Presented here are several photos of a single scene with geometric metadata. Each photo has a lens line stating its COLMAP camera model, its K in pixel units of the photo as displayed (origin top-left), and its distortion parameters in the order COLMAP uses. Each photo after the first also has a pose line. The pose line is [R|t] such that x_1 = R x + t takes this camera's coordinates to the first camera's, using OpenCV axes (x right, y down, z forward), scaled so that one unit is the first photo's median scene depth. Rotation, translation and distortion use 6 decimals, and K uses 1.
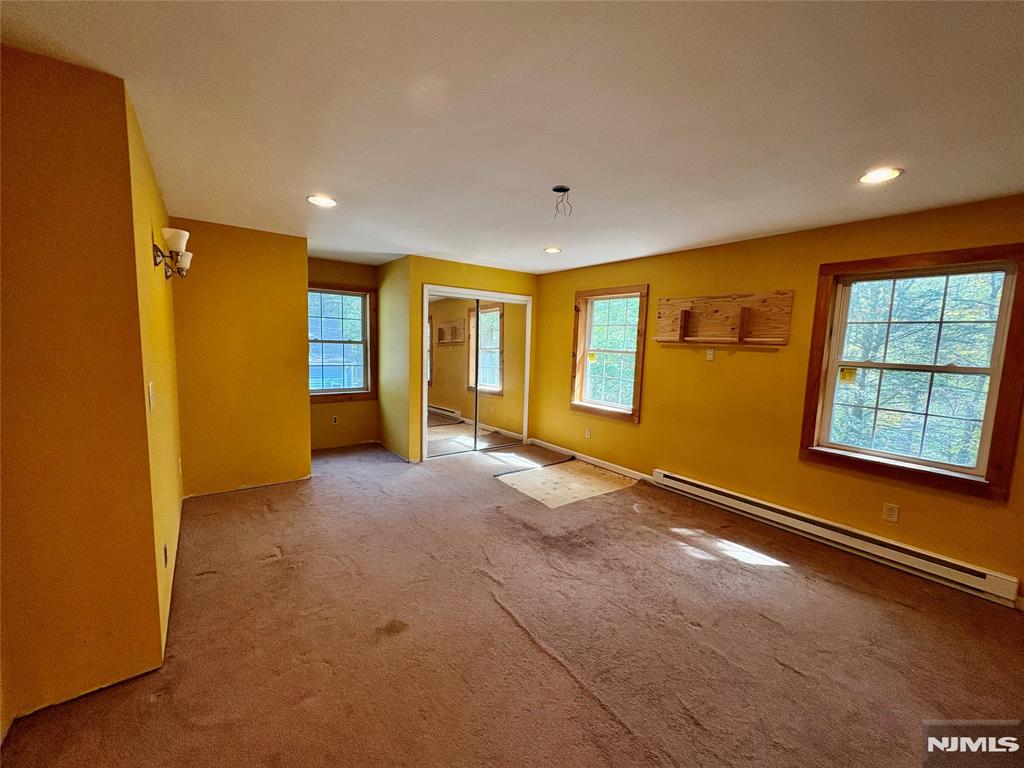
lens RADIAL K [[404.6, 0, 513.2], [0, 404.6, 388.4], [0, 0, 1]] dist [0.000170, -0.000113]
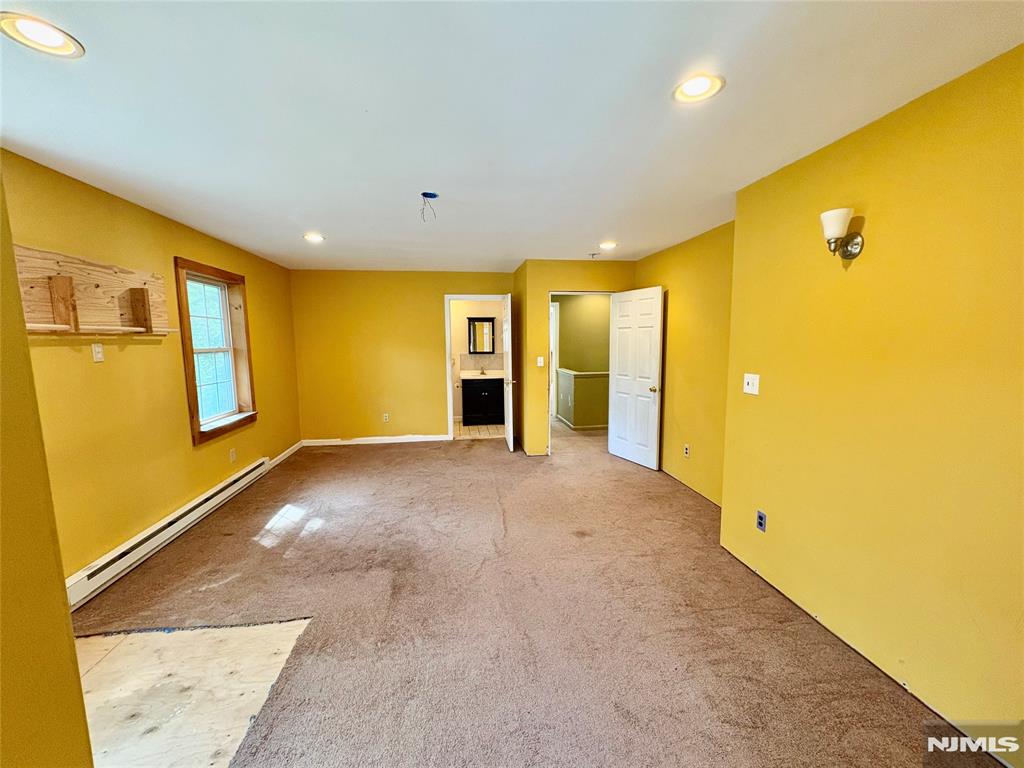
lens RADIAL K [[404.6, 0, 512.2], [0, 404.6, 382.0], [0, 0, 1]] dist [0.000170, -0.000113]
pose [[-0.873210, -0.077288, 0.481176, -0.473266], [0.036104, 0.974372, 0.222025, -0.182482], [-0.486004, 0.211247, -0.848041, 1.438319]]
